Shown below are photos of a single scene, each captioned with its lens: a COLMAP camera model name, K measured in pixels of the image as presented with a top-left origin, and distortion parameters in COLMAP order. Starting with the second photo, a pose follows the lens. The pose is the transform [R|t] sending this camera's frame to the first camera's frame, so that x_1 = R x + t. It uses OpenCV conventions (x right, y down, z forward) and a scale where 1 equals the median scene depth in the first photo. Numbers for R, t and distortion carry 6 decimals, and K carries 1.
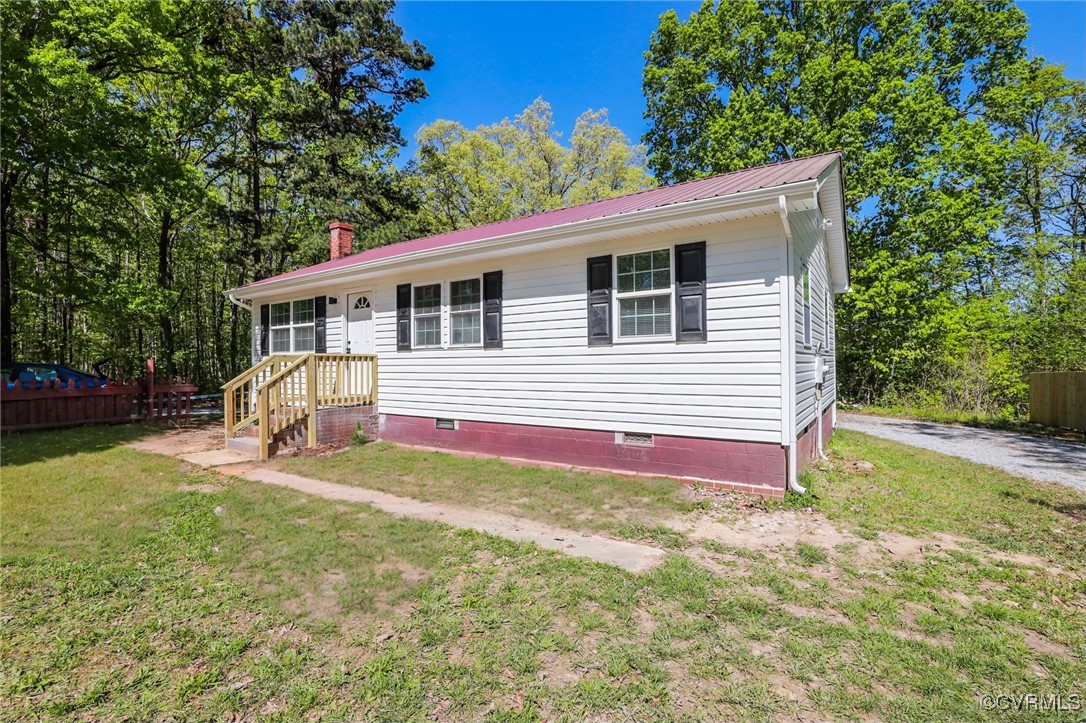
lens RADIAL K [[496.2, 0, 544.2], [0, 496.2, 365.7], [0, 0, 1]] dist [-0.029352, 0.000075]
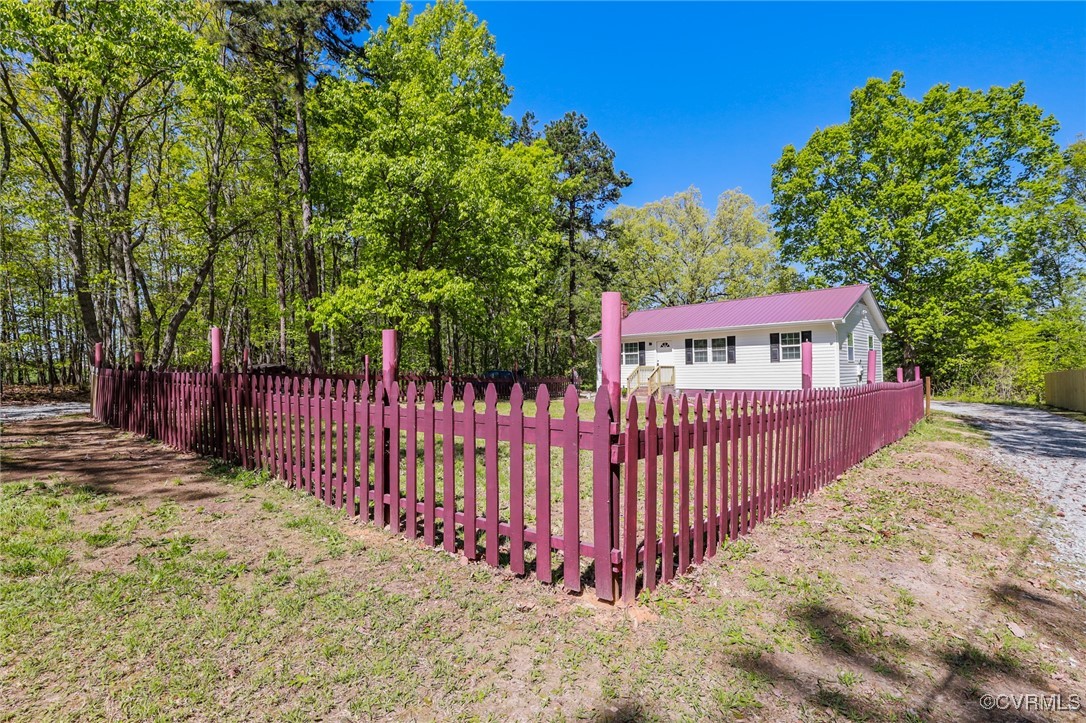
lens RADIAL K [[496.2, 0, 544.2], [0, 496.2, 365.7], [0, 0, 1]] dist [-0.029352, 0.000075]
pose [[0.978871, -0.009808, -0.204245, -0.509334], [0.006449, 0.999833, -0.017104, 0.017887], [0.204379, 0.015425, 0.978770, -1.747153]]
